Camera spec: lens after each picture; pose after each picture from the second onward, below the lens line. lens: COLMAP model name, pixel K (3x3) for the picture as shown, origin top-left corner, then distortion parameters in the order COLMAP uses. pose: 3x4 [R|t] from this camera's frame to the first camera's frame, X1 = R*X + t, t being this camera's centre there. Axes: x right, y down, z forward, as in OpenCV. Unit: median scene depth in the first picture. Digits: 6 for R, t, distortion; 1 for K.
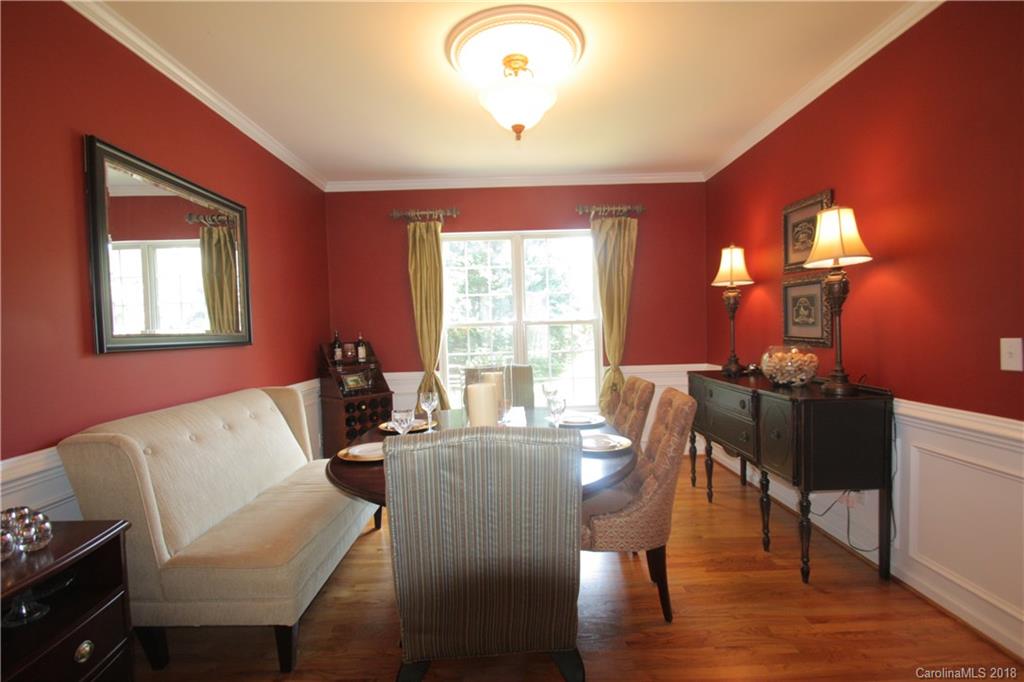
lens RADIAL K [[487.1, 0, 508.9], [0, 487.1, 346.8], [0, 0, 1]] dist [0.015586, -0.002824]
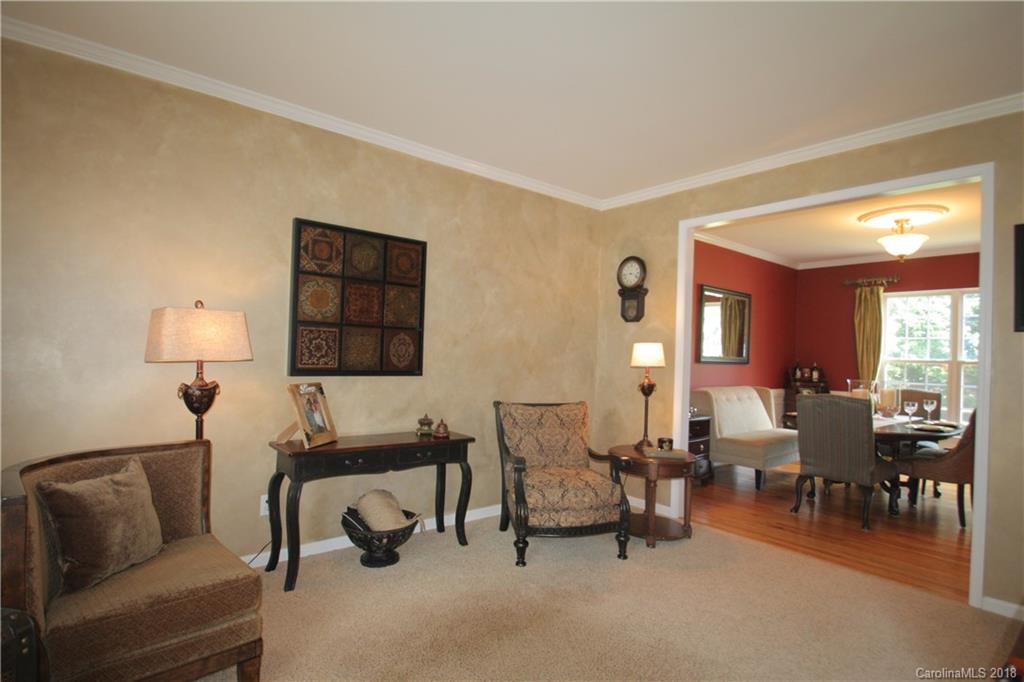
lens RADIAL K [[554.8, 0, 508.9], [0, 554.8, 347.4], [0, 0, 1]] dist [0.002586, -0.000249]
pose [[0.652586, 0.043079, -0.756489, 0.376986], [-0.078619, 0.996843, -0.011055, 0.020715], [0.753625, 0.066689, 0.653913, -0.846335]]
